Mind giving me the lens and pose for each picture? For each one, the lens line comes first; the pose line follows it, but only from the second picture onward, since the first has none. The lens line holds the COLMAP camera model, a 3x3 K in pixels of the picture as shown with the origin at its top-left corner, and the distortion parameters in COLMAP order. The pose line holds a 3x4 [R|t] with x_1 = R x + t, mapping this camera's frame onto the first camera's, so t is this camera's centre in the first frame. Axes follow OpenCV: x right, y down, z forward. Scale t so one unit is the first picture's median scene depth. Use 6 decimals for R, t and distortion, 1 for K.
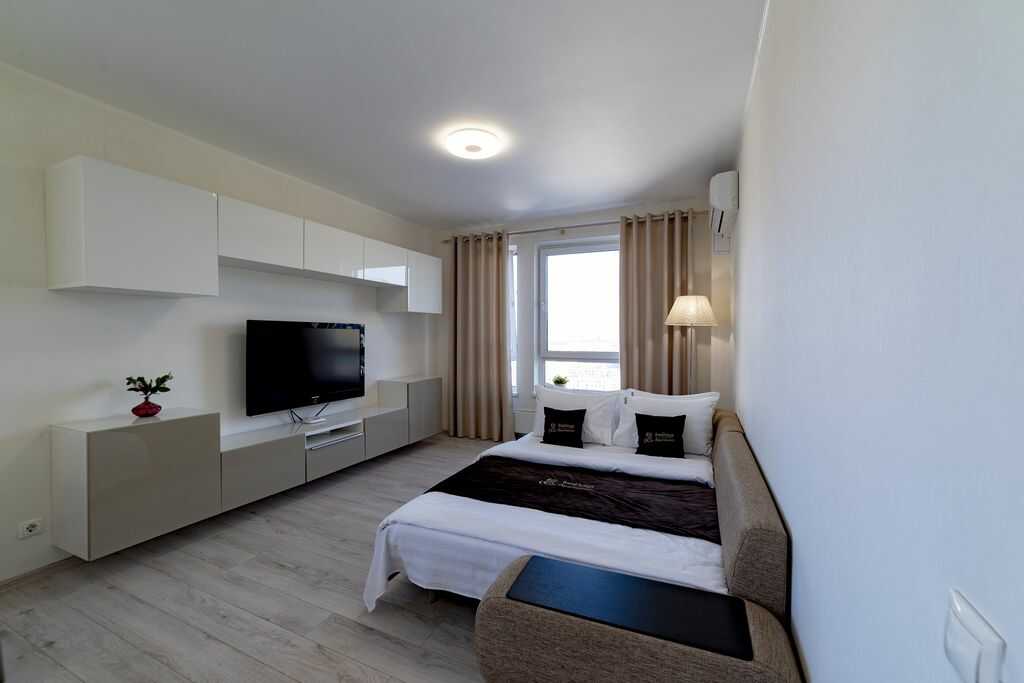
lens RADIAL K [[424.5, 0, 511.6], [0, 424.5, 335.9], [0, 0, 1]] dist [-0.019300, 0.000013]
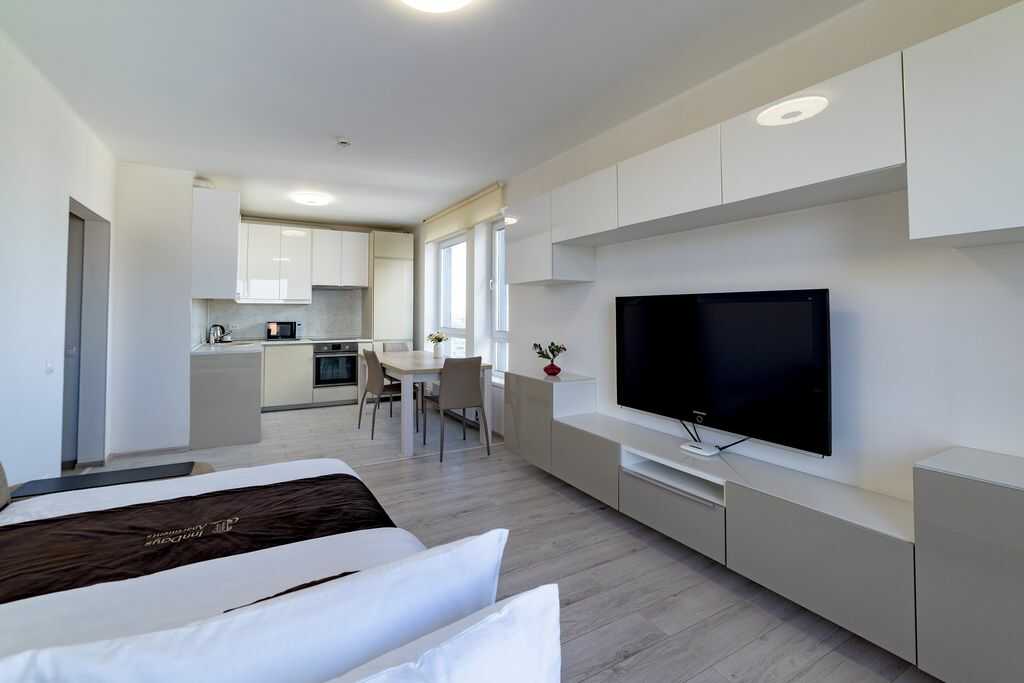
lens RADIAL K [[441.3, 0, 498.3], [0, 441.3, 304.2], [0, 0, 1]] dist [-0.000082, 0.000062]
pose [[-0.597713, -0.025085, -0.801317, 0.264221], [-0.005799, 0.999619, -0.026968, 0.003780], [0.801689, -0.011472, -0.597631, 1.237969]]
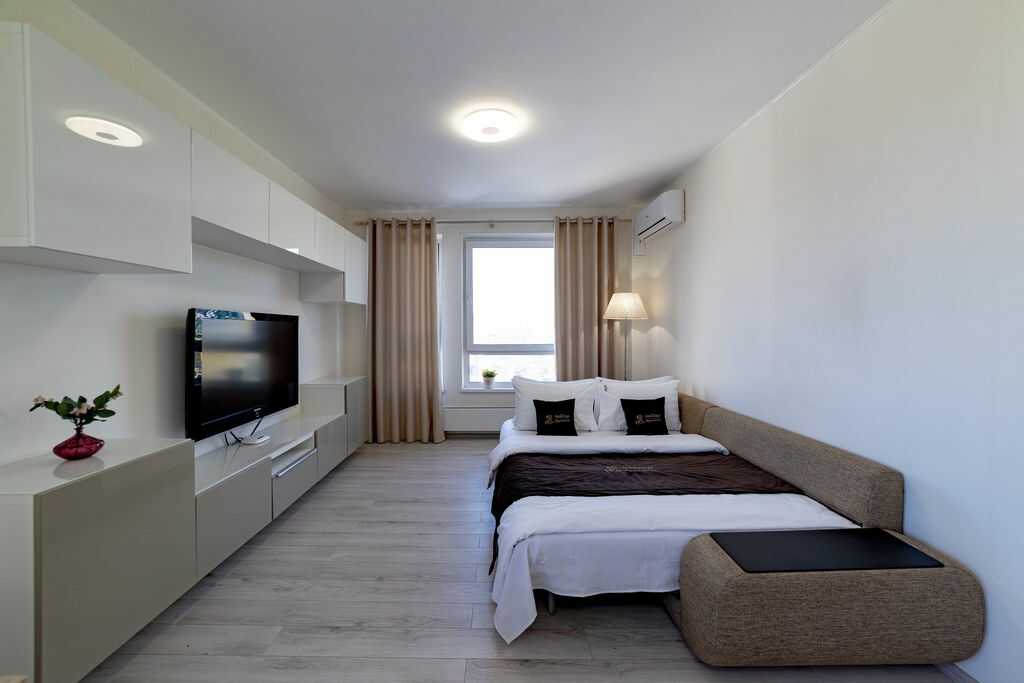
lens RADIAL K [[425.7, 0, 508.9], [0, 425.7, 326.5], [0, 0, 1]] dist [-0.014832, 0.000143]
pose [[0.910252, -0.003375, 0.414042, -0.392497], [0.006646, 0.999957, -0.006459, 0.000691], [-0.414002, 0.008630, 0.910235, 0.107990]]
